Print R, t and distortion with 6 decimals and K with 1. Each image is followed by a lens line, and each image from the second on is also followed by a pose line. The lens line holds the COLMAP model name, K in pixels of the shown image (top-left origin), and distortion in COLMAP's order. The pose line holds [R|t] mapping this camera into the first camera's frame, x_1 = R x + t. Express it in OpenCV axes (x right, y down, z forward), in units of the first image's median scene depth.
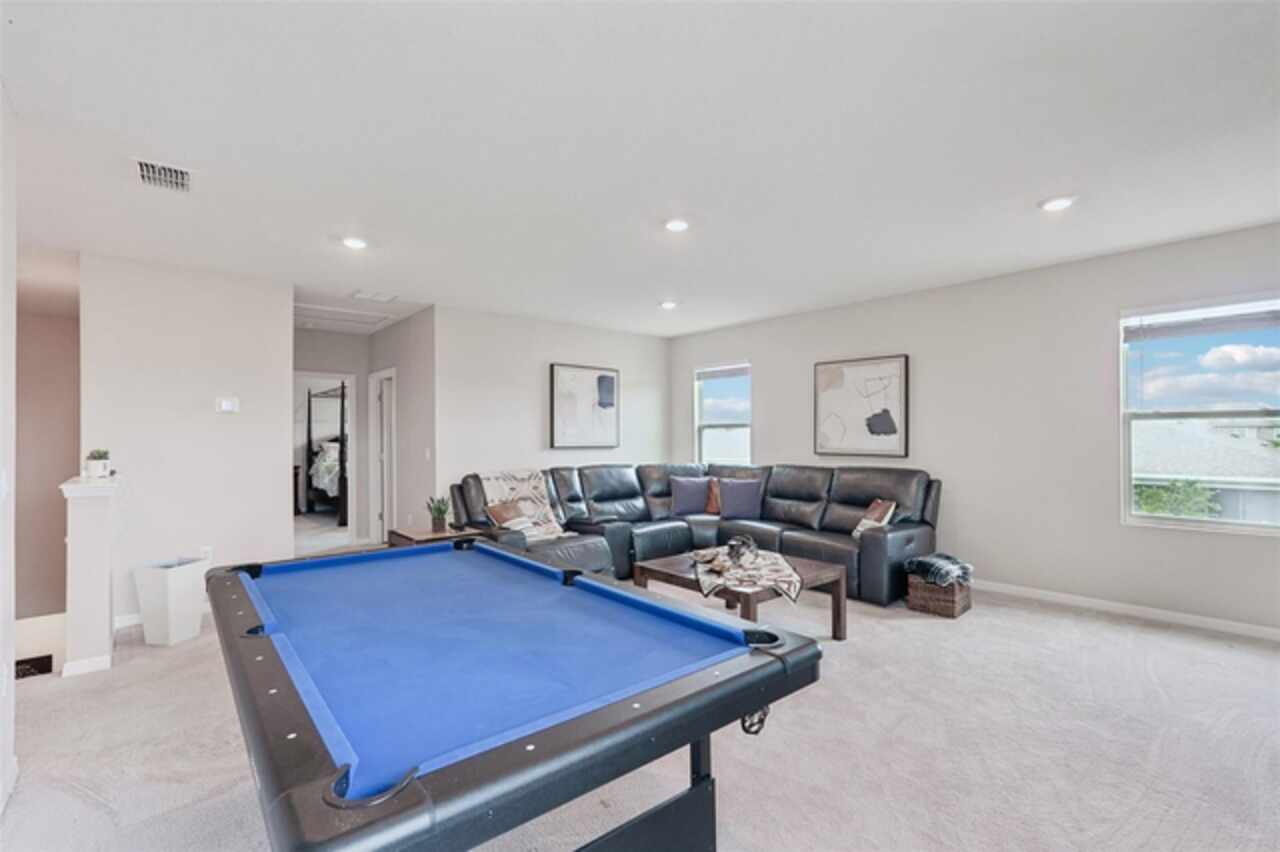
lens RADIAL K [[578.7, 0, 640.0], [0, 578.7, 426.0], [0, 0, 1]] dist [0.001169, 0.000309]
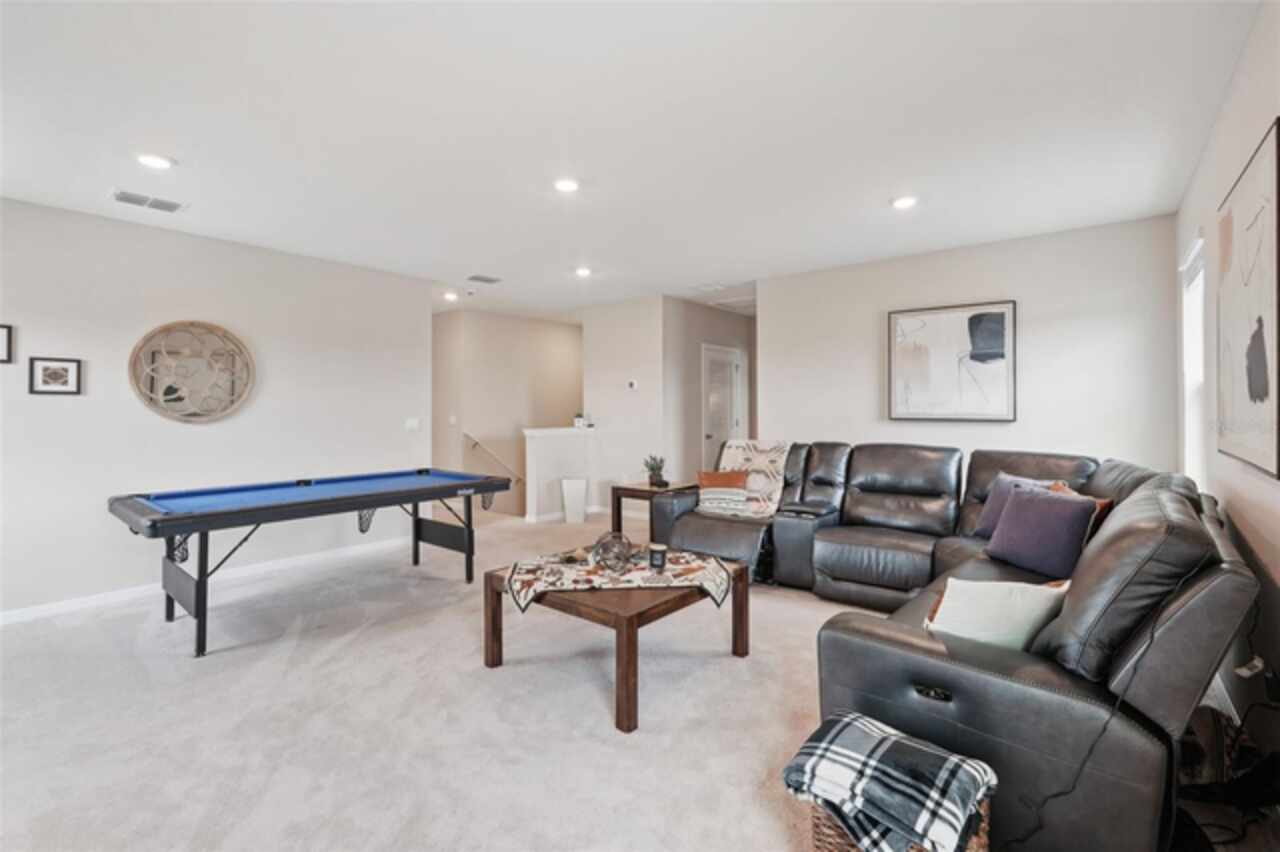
lens RADIAL K [[579.3, 0, 640.2], [0, 579.3, 400.9], [0, 0, 1]] dist [-0.000871, -0.000014]
pose [[0.174279, -0.003518, -0.984690, 0.556741], [0.022637, 0.999744, 0.000435, 0.004688], [0.984436, -0.022367, 0.174314, 0.517473]]
